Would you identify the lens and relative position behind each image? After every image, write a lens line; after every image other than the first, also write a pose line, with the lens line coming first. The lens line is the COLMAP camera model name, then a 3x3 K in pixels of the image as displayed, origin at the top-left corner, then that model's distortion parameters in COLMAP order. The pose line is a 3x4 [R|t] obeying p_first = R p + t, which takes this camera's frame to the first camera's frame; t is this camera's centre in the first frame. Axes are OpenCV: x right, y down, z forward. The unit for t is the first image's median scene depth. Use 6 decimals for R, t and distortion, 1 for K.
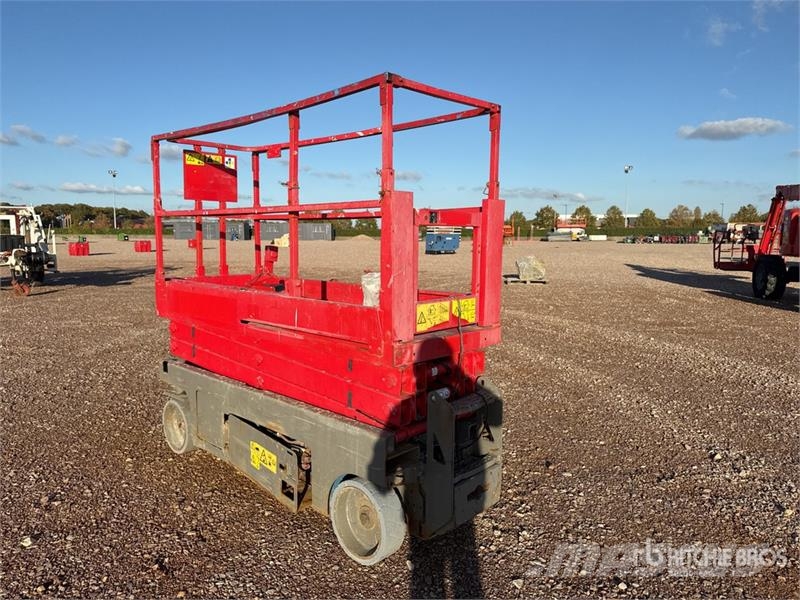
lens RADIAL K [[540.6, 0, 376.0], [0, 540.6, 296.0], [0, 0, 1]] dist [0.021085, -0.001877]
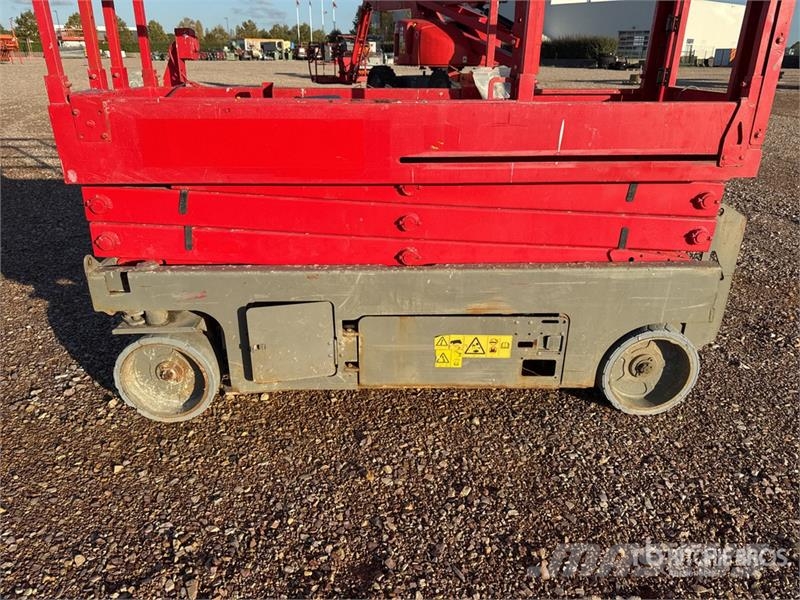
lens RADIAL K [[554.4, 0, 400.7], [0, 554.4, 302.5], [0, 0, 1]] dist [0.038624, -0.074427]
pose [[0.659313, -0.308269, 0.685767, -0.543143], [0.084409, 0.936665, 0.339901, -0.009427], [-0.747116, -0.166216, 0.643576, 0.442471]]
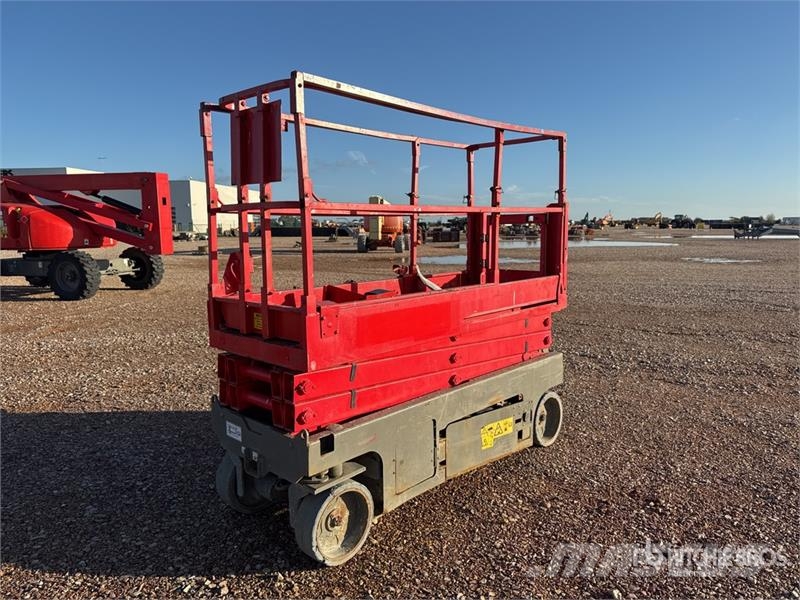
lens RADIAL K [[552.2, 0, 404.2], [0, 552.2, 299.6], [0, 0, 1]] dist [0.026085, -0.039415]
pose [[-0.052207, -0.136940, 0.989203, -0.943603], [0.122248, 0.982227, 0.142426, -0.112133], [-0.991126, 0.128364, -0.034539, 0.855003]]
